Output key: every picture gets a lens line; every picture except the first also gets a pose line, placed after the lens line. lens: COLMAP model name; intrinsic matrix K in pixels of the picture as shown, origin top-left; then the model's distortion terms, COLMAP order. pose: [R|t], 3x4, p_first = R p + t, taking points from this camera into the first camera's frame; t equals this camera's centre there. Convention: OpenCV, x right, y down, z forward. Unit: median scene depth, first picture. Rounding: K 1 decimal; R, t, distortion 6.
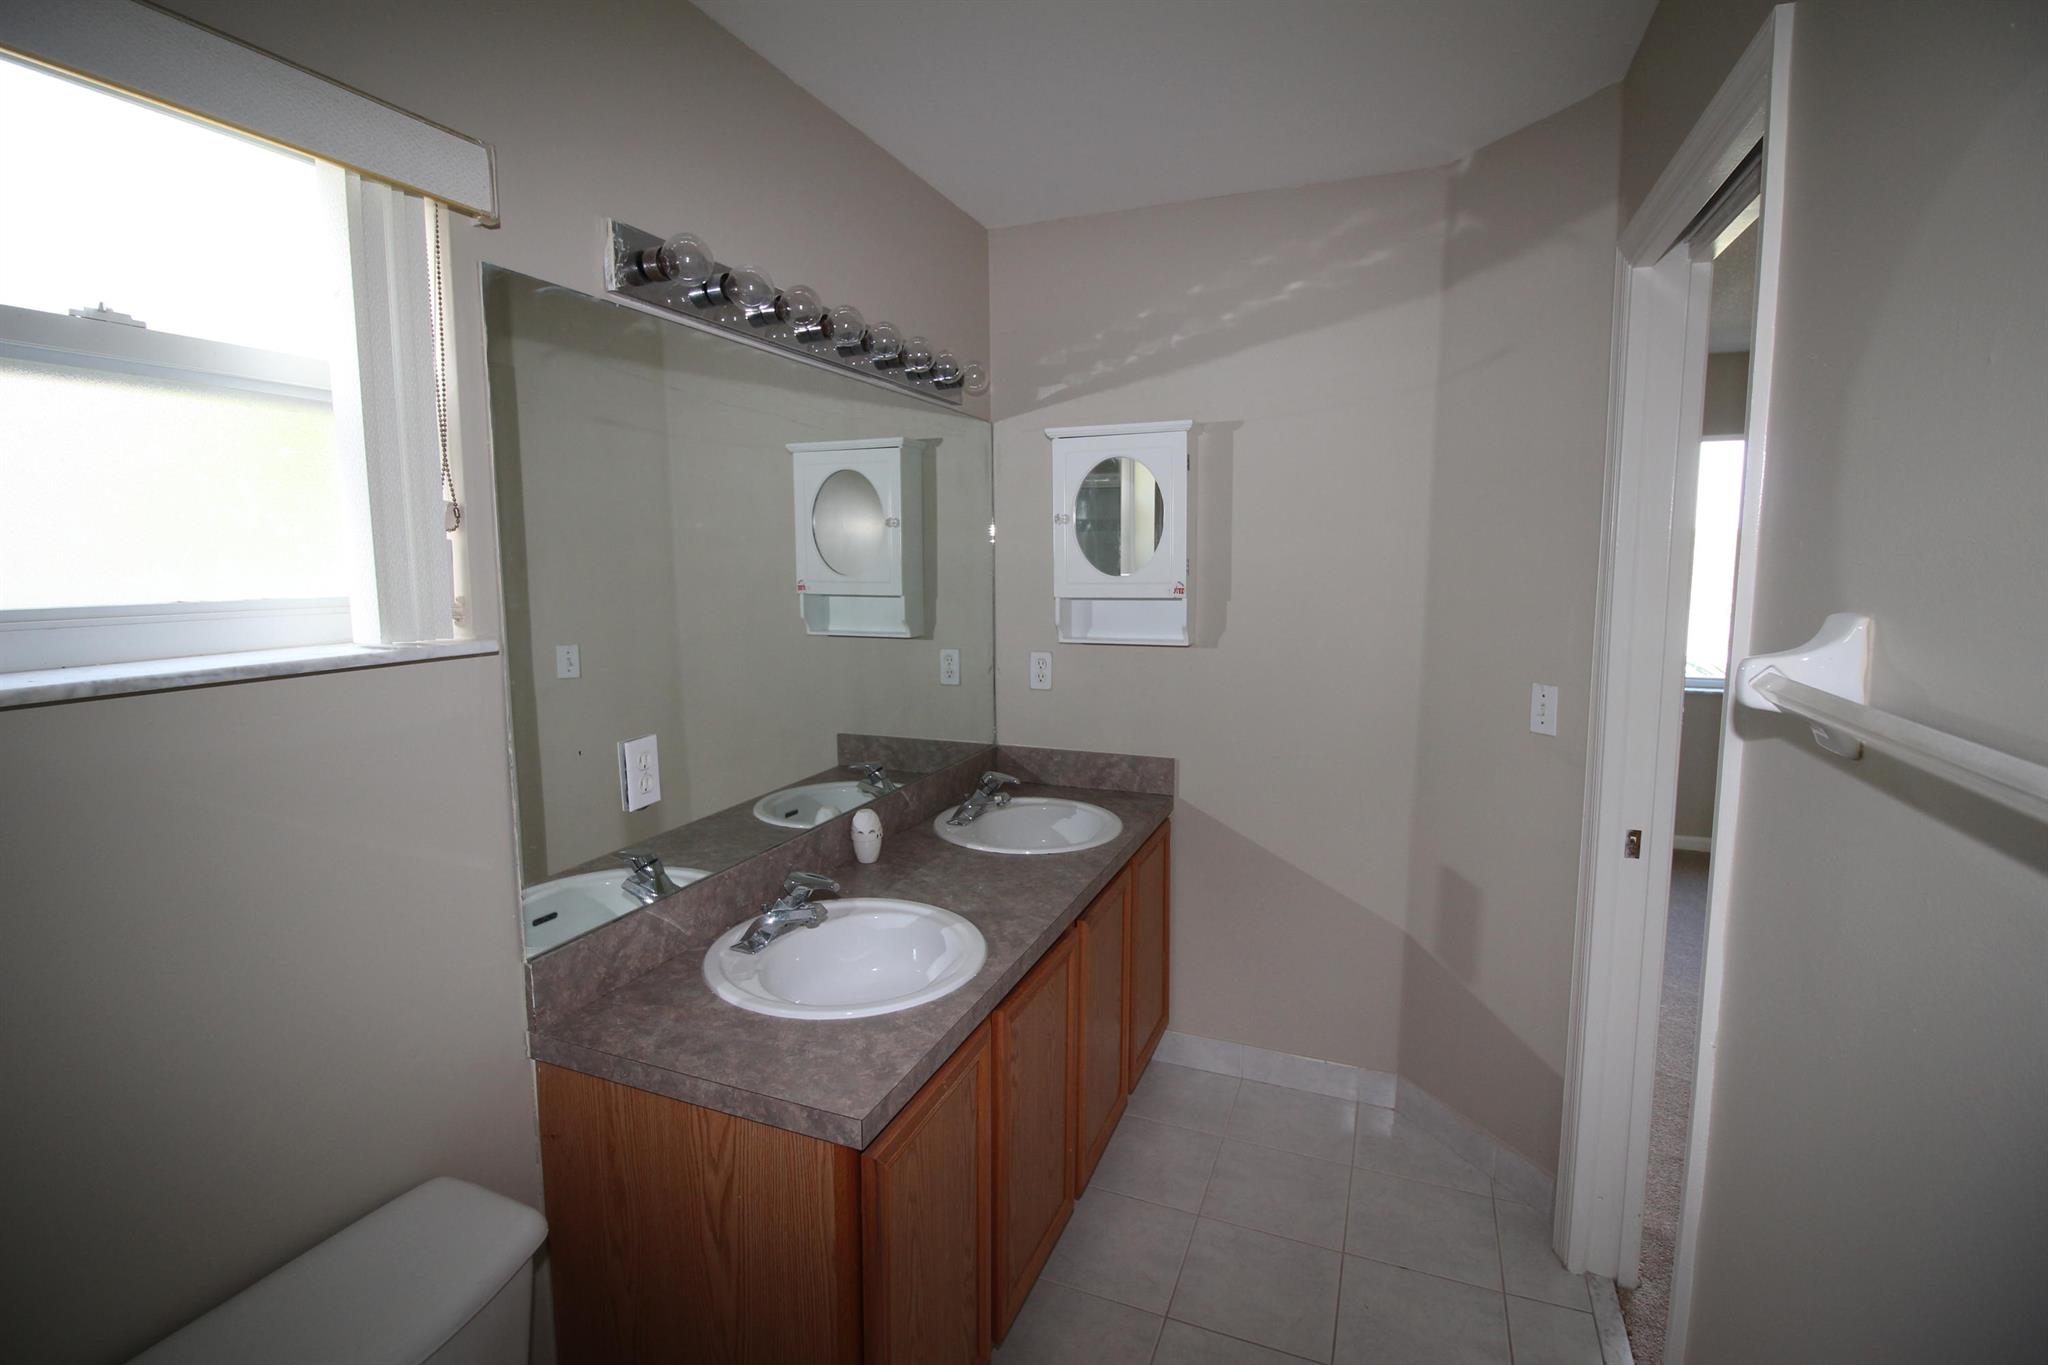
lens RADIAL K [[962.0, 0, 1020.3], [0, 962.0, 678.3], [0, 0, 1]] dist [-0.006741, -0.000174]
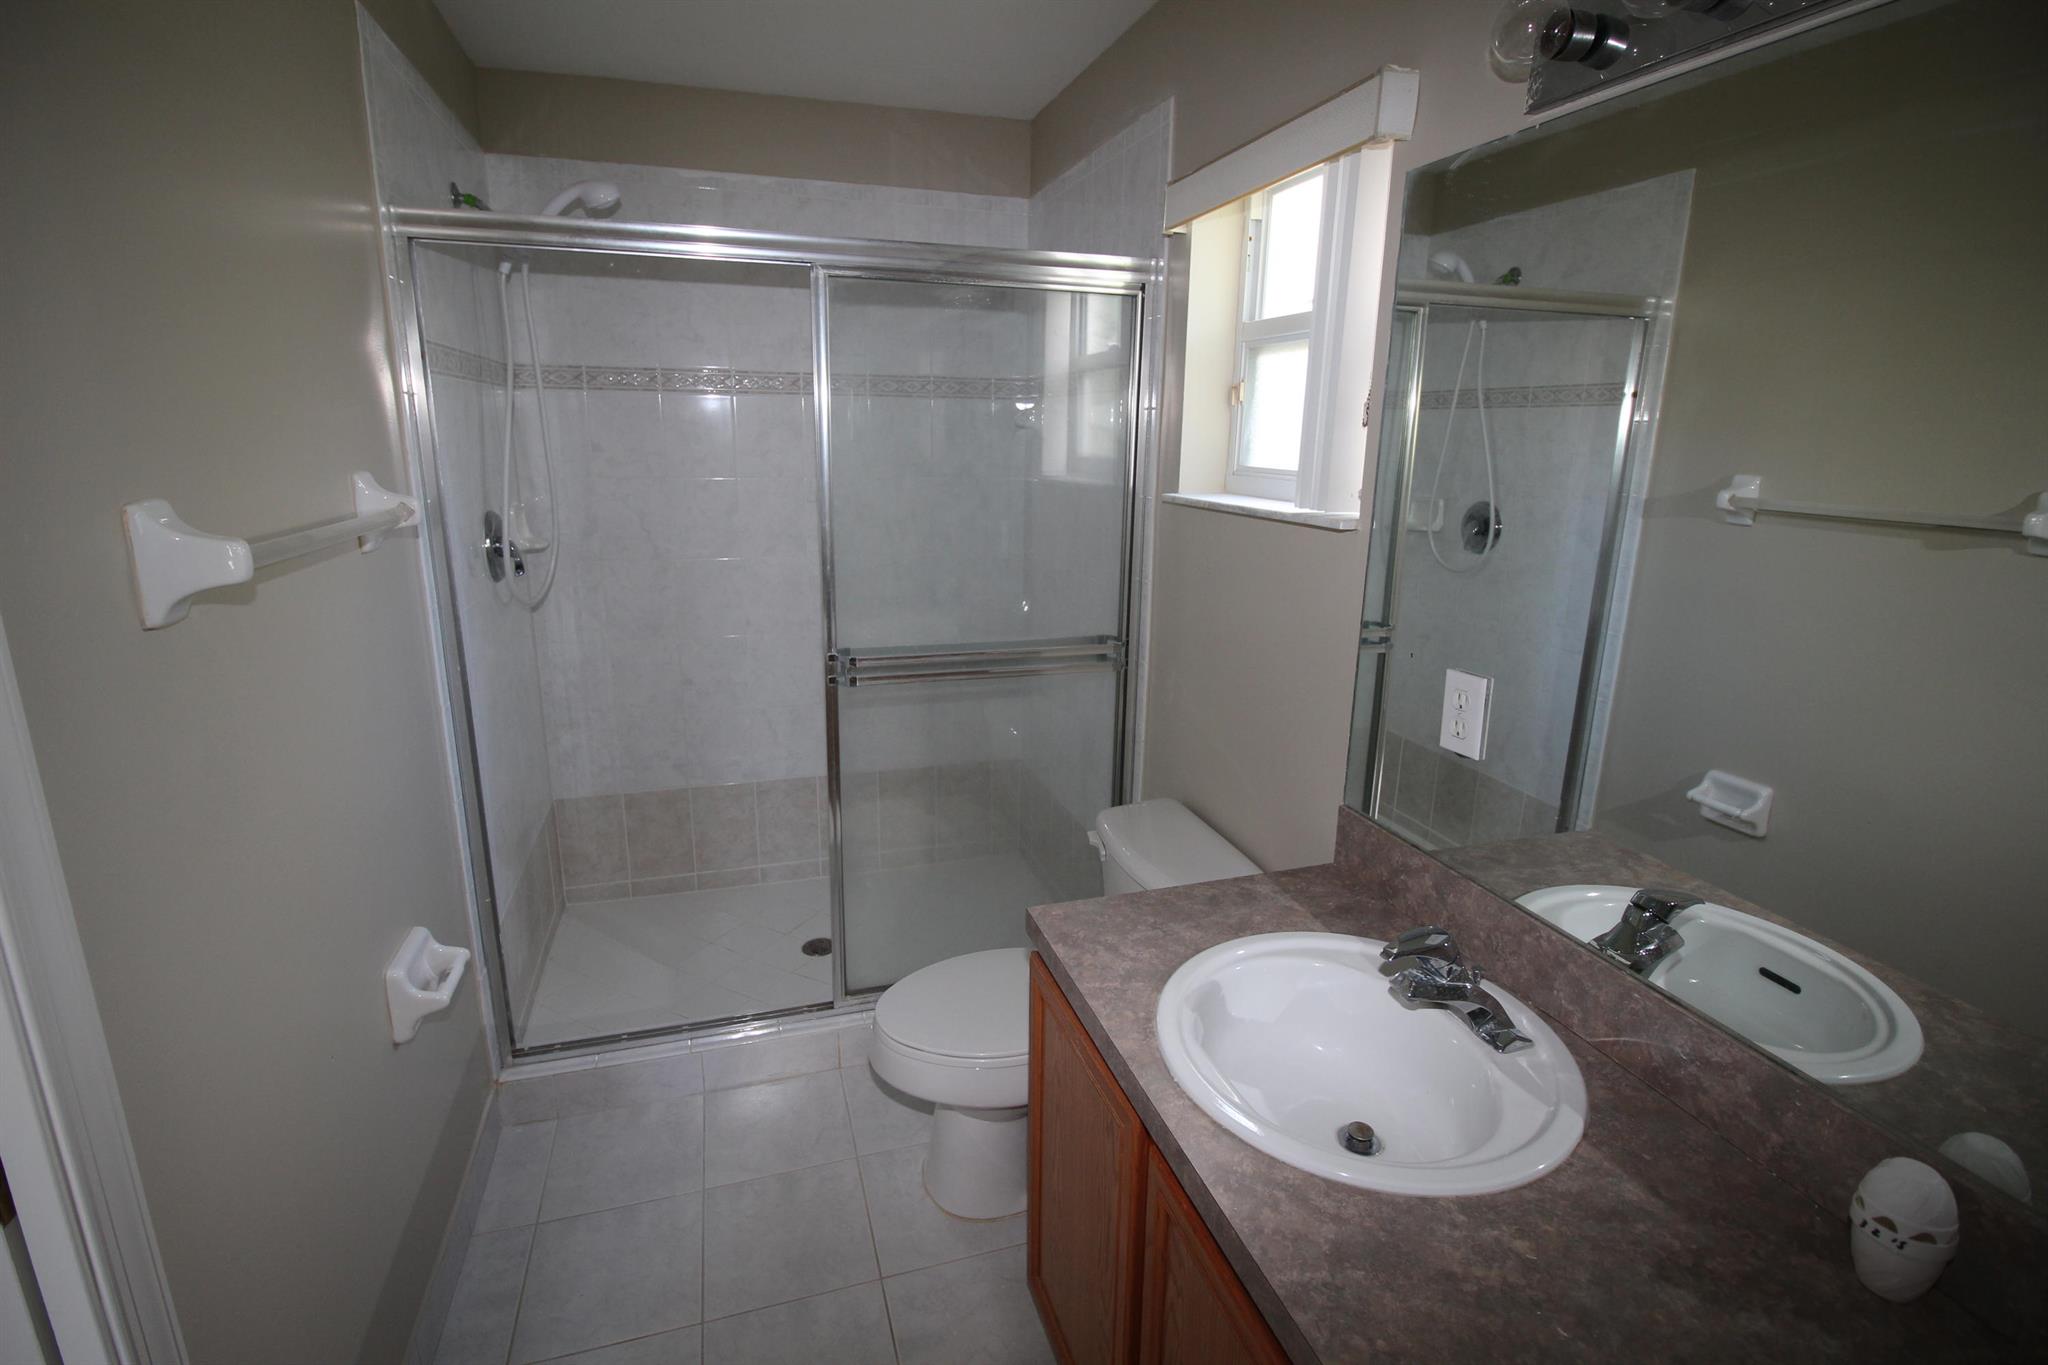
lens RADIAL K [[962.0, 0, 1021.9], [0, 962.0, 677.0], [0, 0, 1]] dist [-0.006741, -0.000174]
pose [[-0.782098, 0.146559, -0.605676, 0.440677], [-0.088089, 0.936188, 0.340282, -0.196065], [0.616898, 0.319487, -0.719281, 1.431130]]
